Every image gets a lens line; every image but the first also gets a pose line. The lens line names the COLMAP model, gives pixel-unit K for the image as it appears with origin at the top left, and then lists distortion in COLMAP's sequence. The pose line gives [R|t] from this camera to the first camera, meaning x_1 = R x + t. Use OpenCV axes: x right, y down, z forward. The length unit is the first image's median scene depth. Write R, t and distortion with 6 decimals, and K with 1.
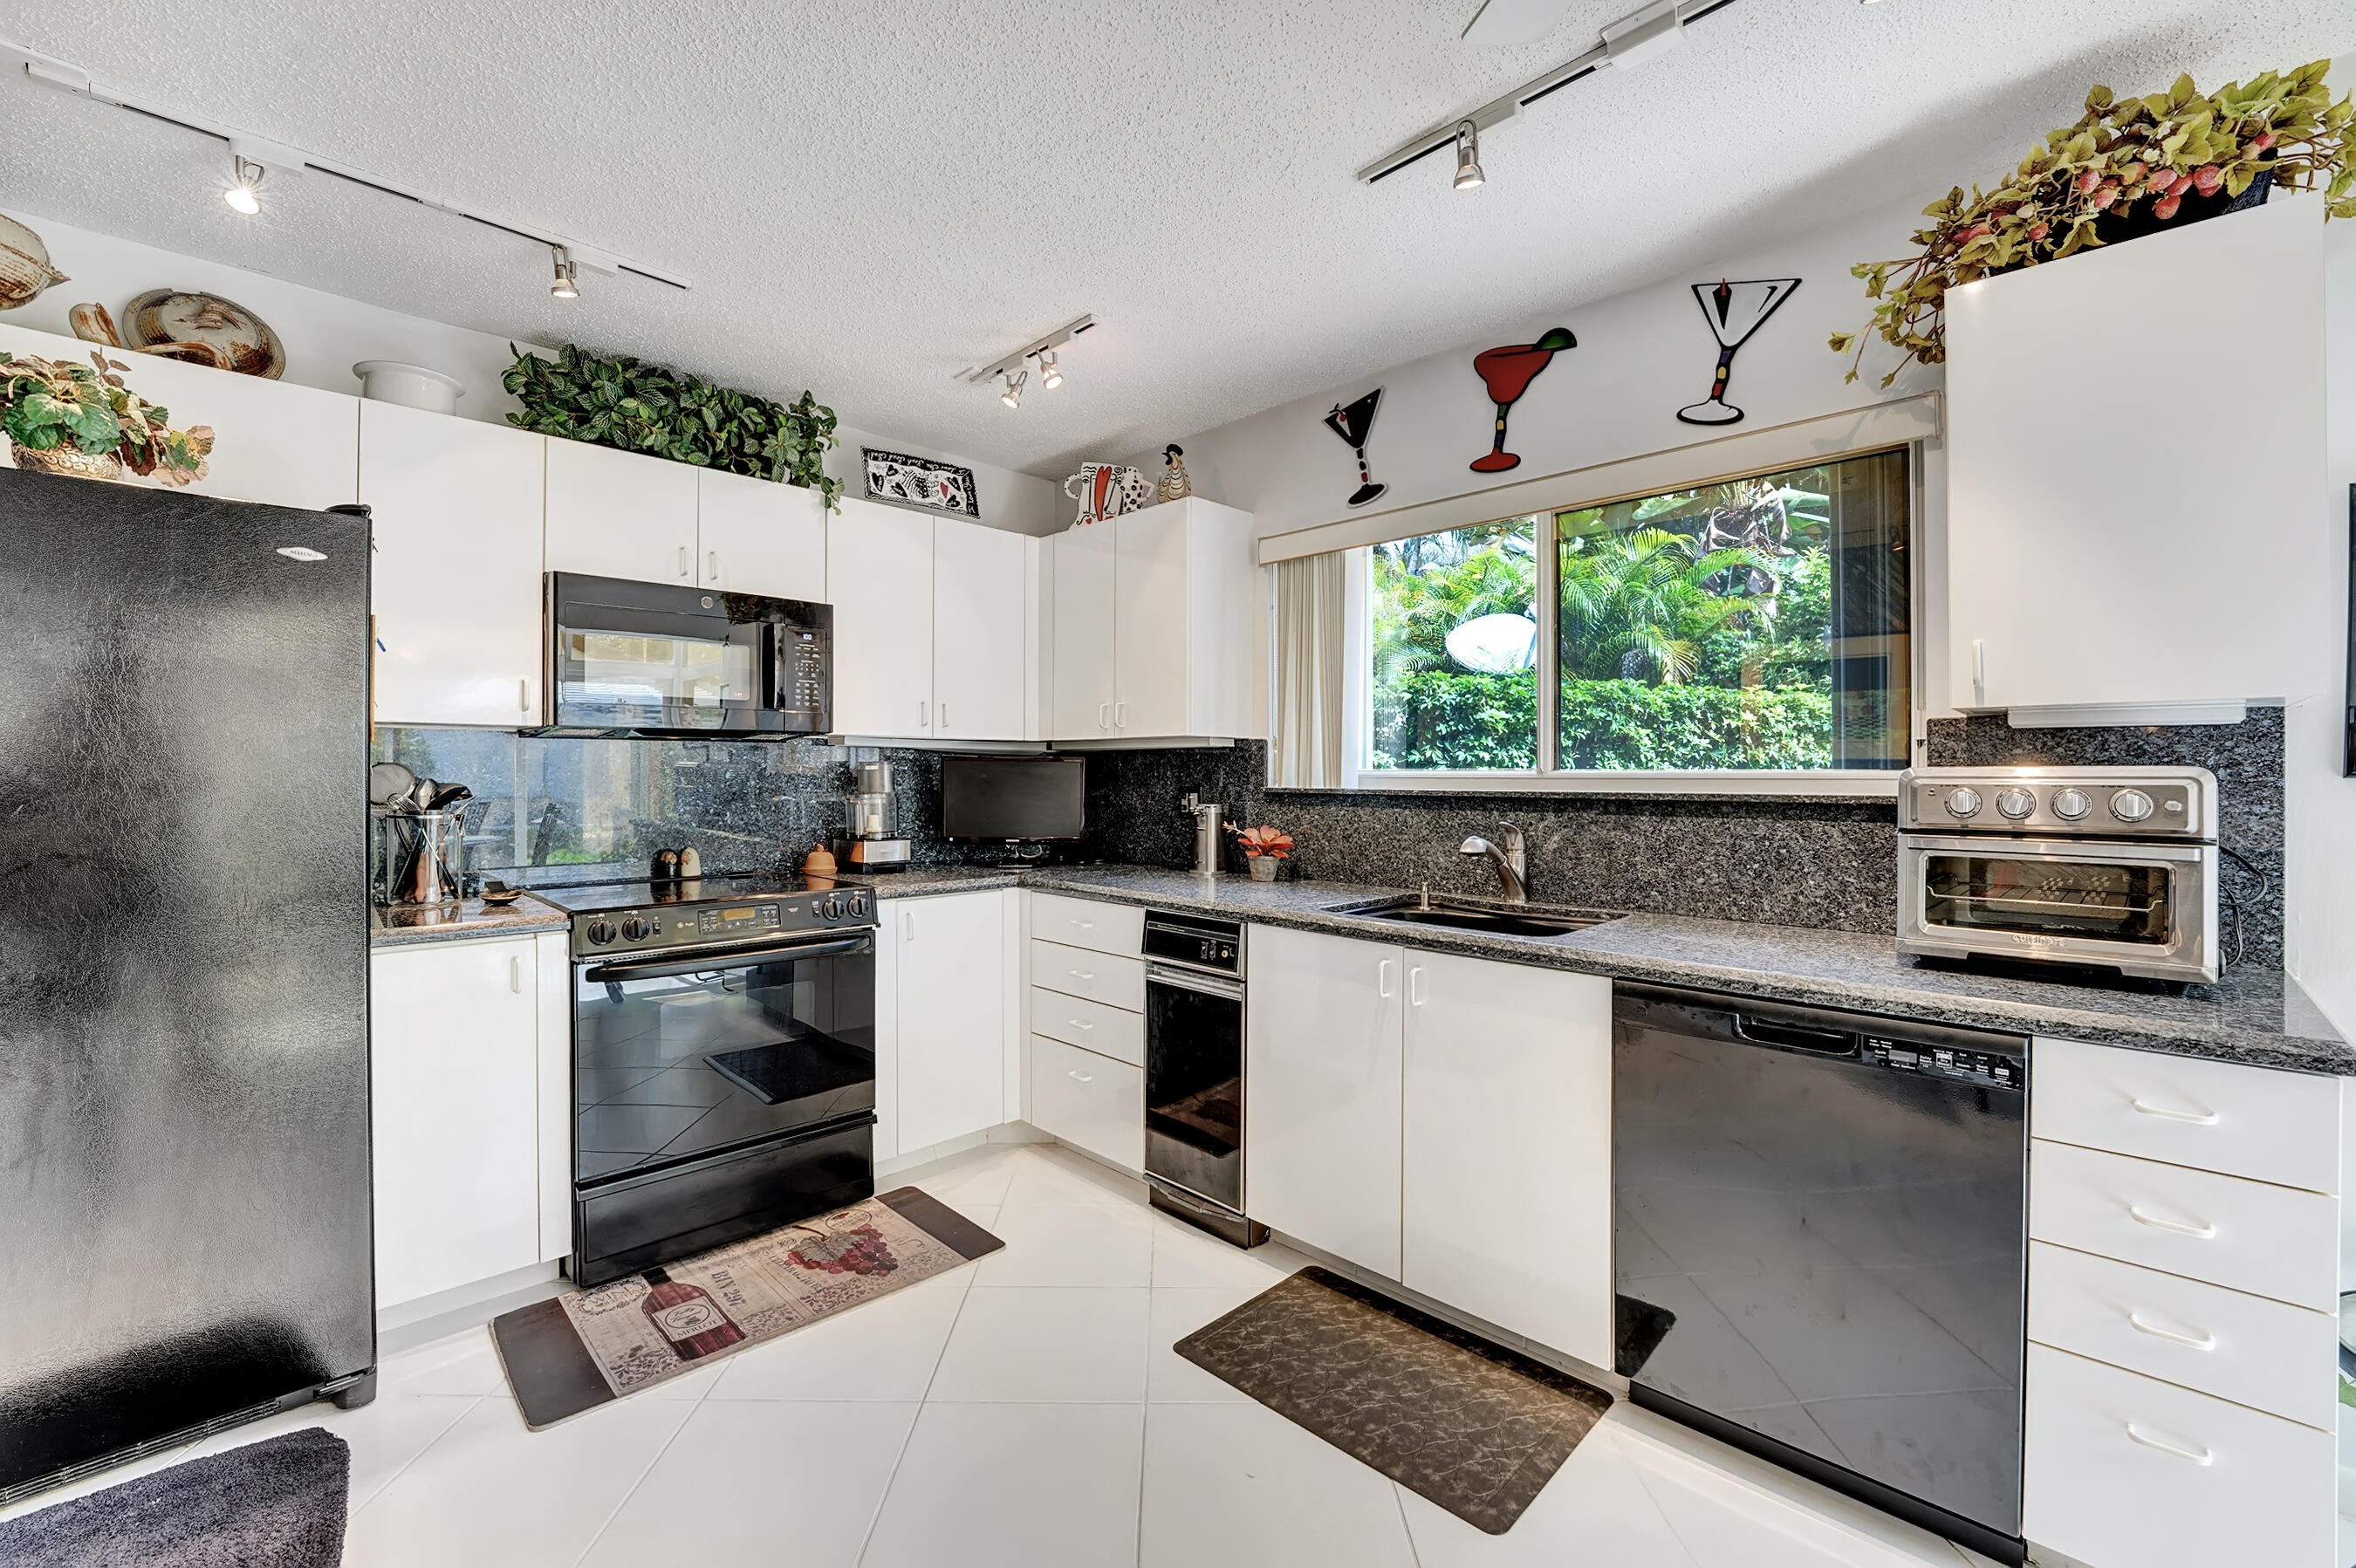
lens RADIAL K [[950.3, 0, 1180.2], [0, 950.3, 774.8], [0, 0, 1]] dist [-0.011366, -0.000583]
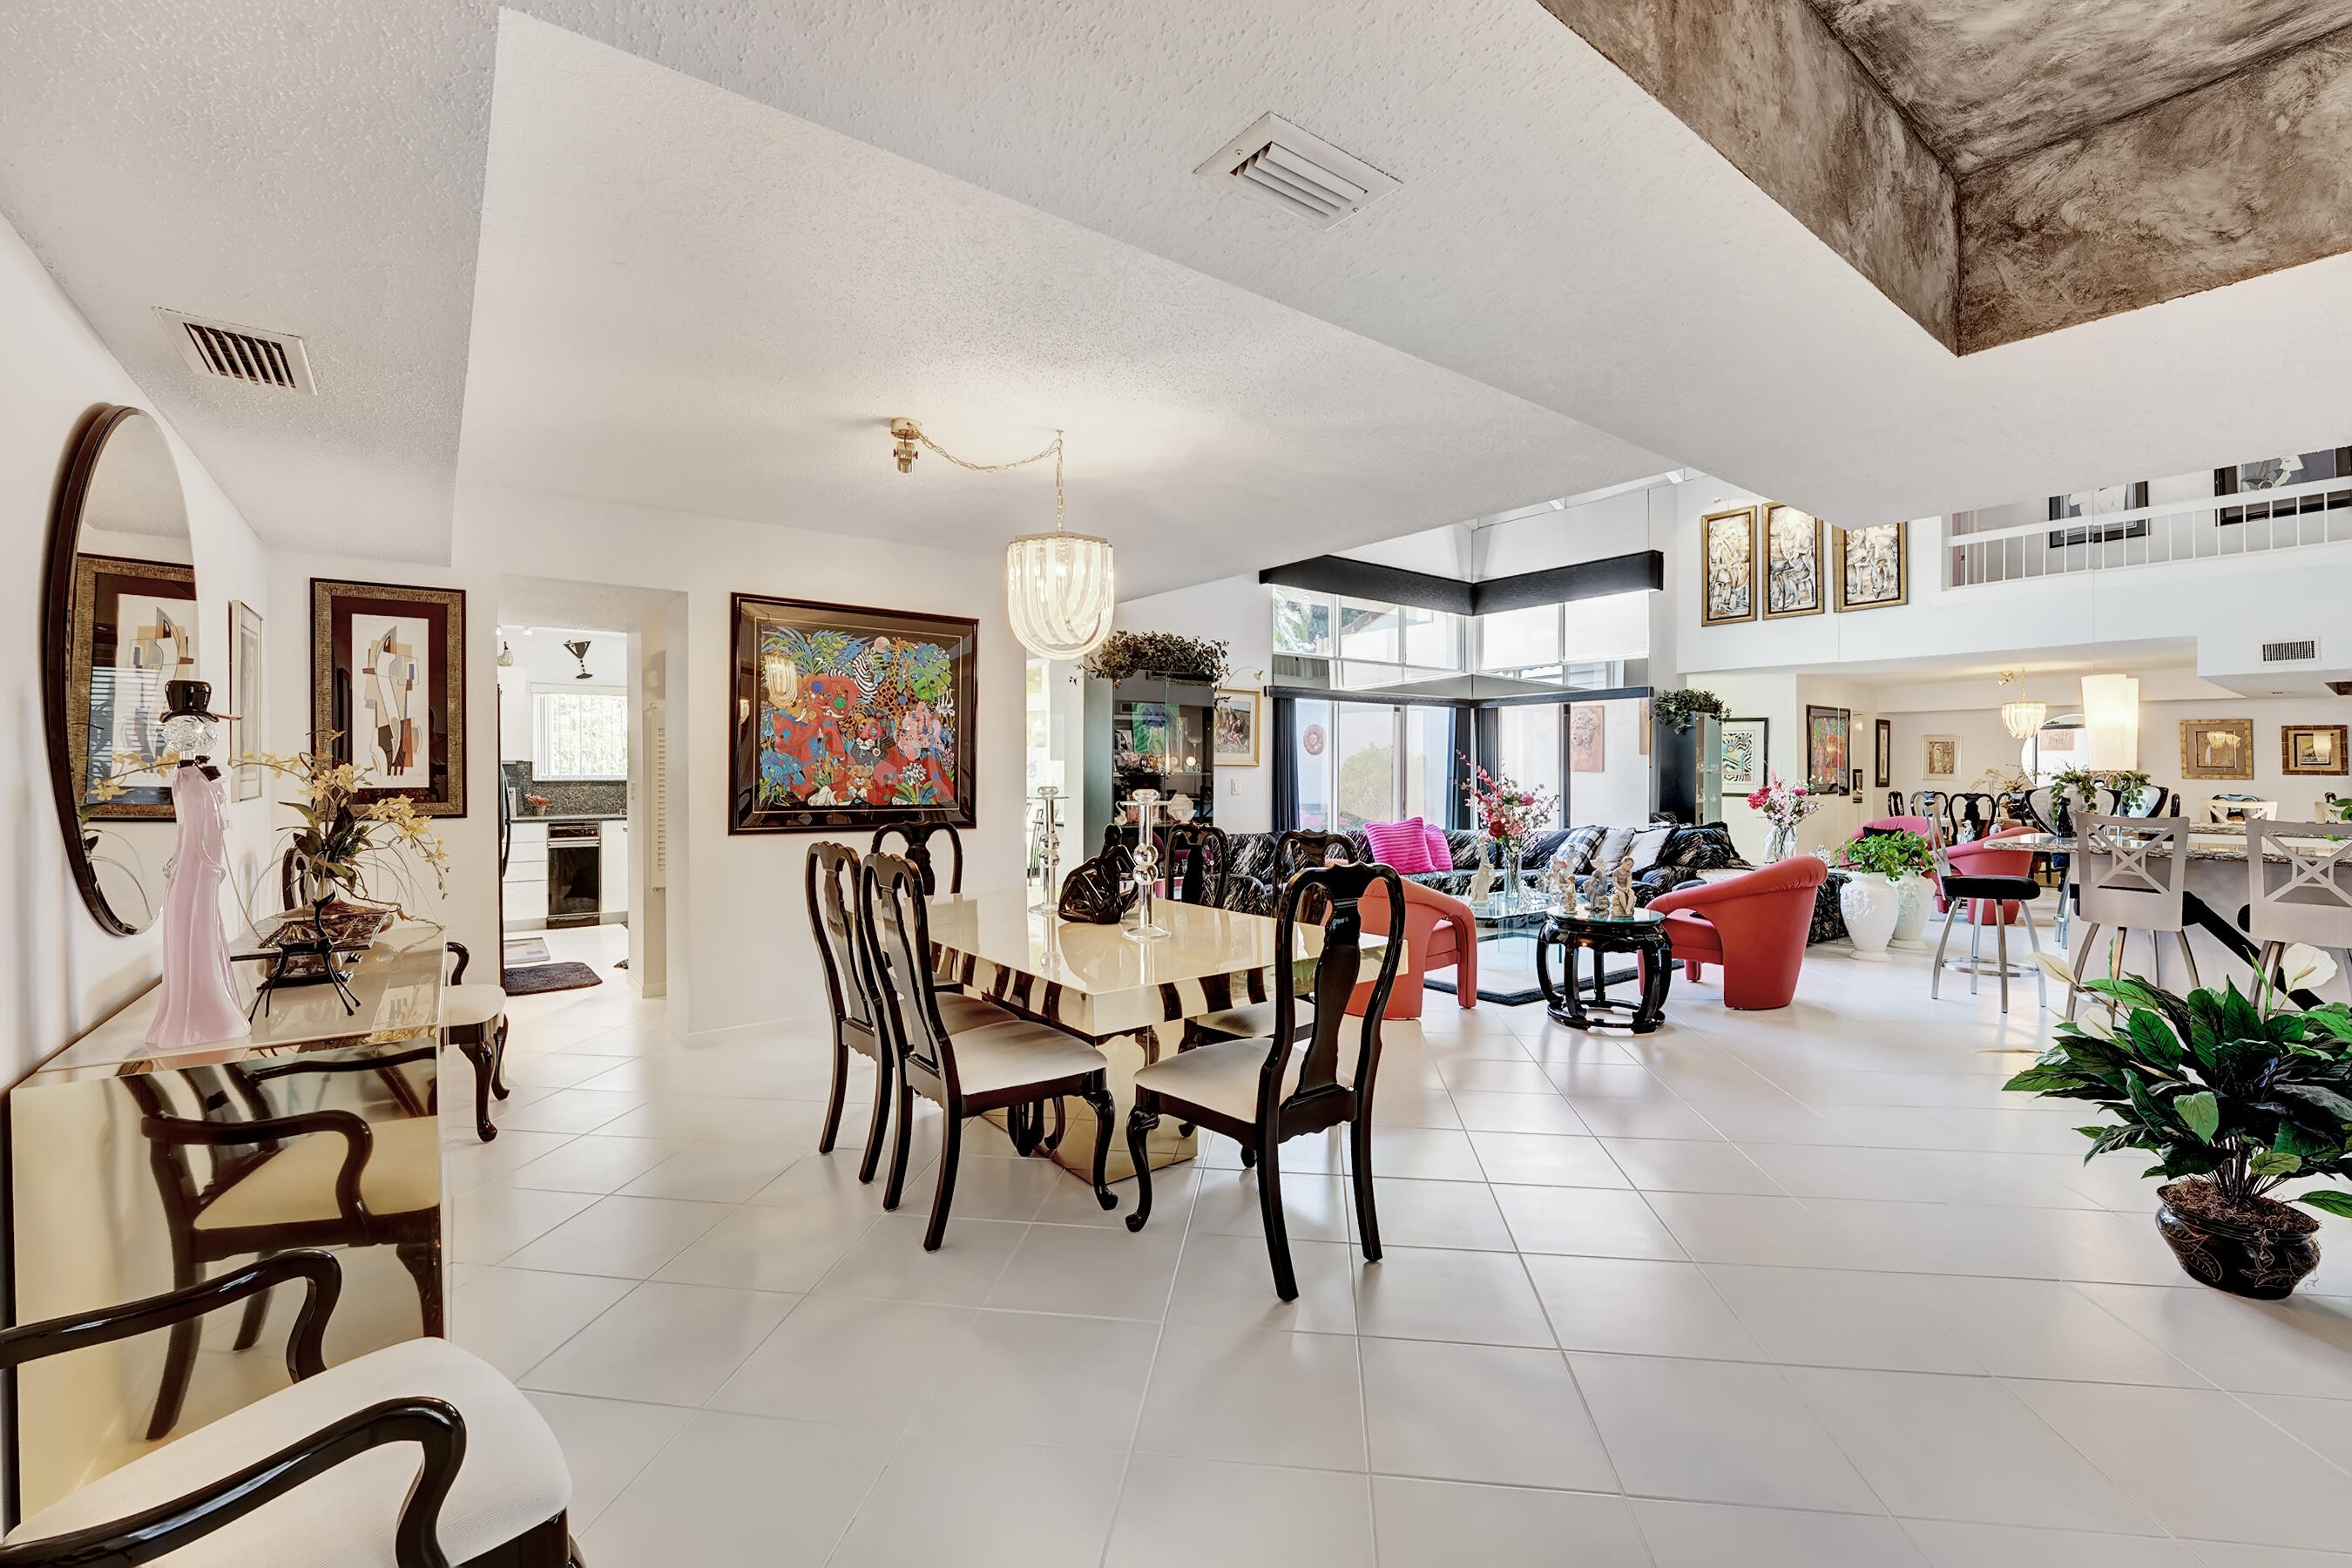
lens RADIAL K [[969.6, 0, 1166.1], [0, 969.6, 769.2], [0, 0, 1]] dist [-0.002442, 0.000266]
pose [[0.140063, -0.010836, 0.990083, -2.680907], [-0.001056, 0.999938, 0.011094, -0.055399], [-0.990142, -0.002599, 0.140043, -1.250041]]
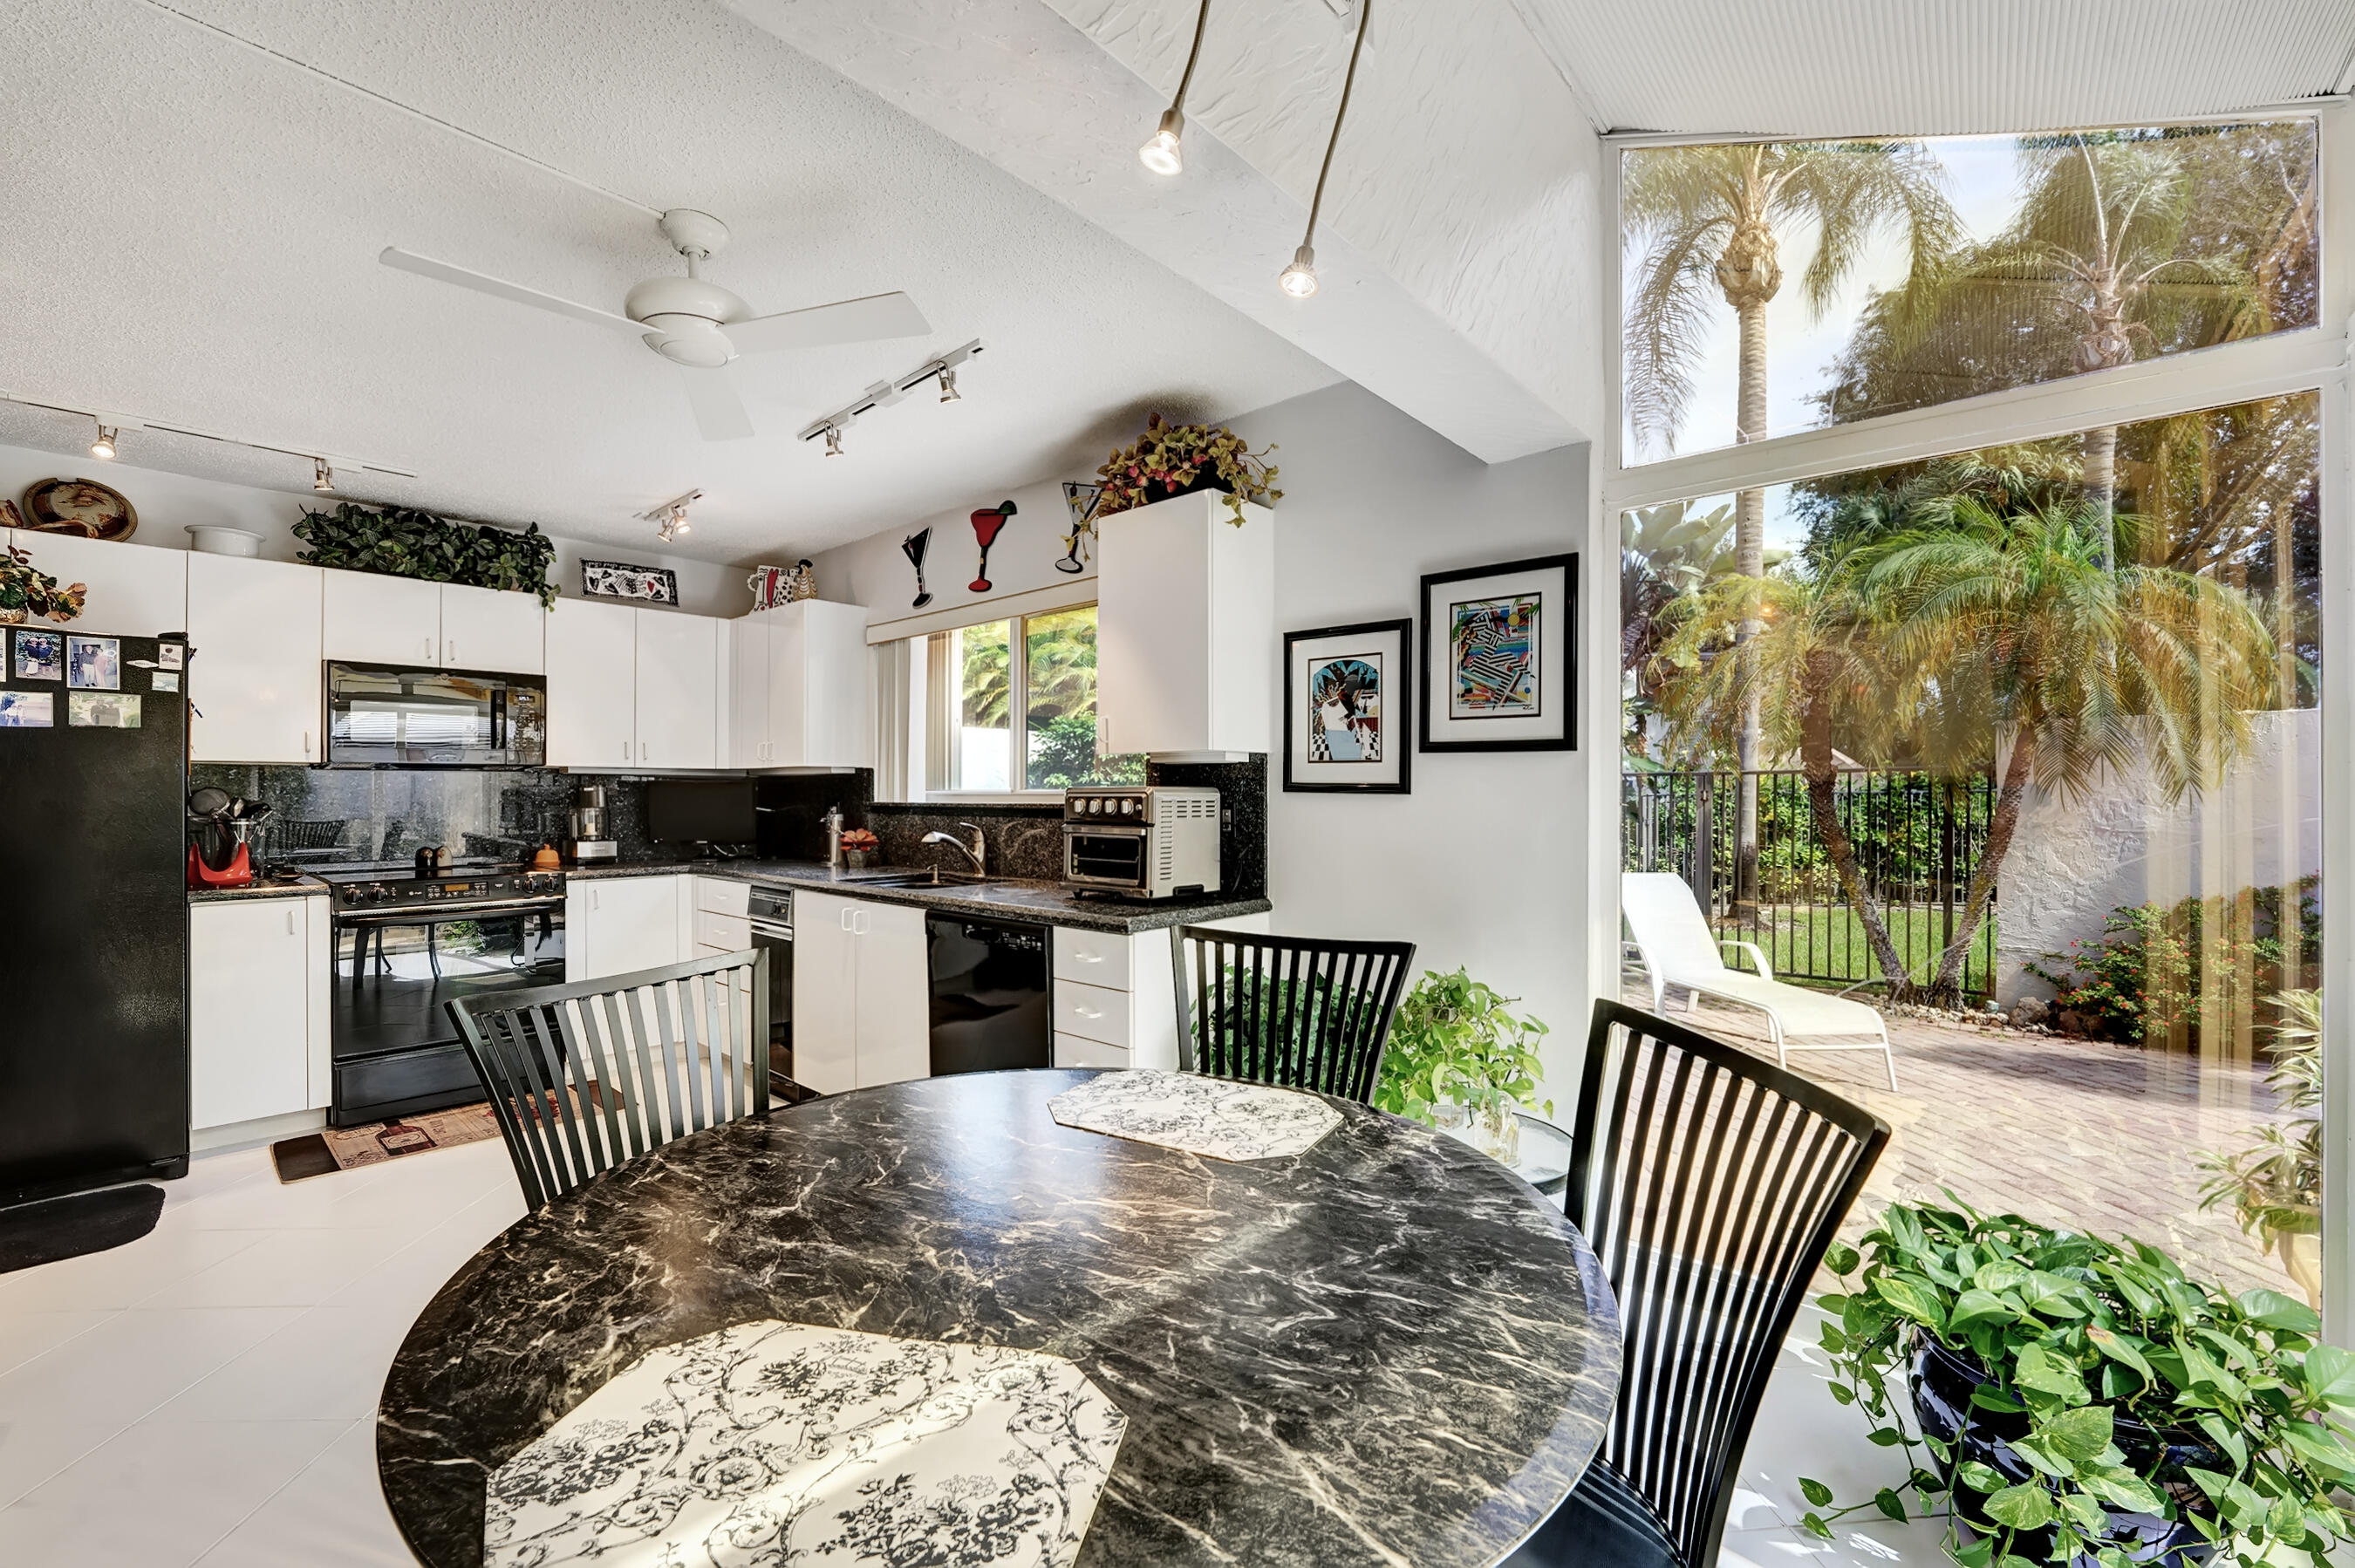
lens RADIAL K [[970.8, 0, 1173.2], [0, 970.8, 789.9], [0, 0, 1]] dist [-0.002442, 0.000266]
pose [[0.999263, -0.003356, 0.038231, 0.574396], [0.003542, 0.999982, -0.004807, 0.004212], [-0.038215, 0.004939, 0.999257, -0.546493]]
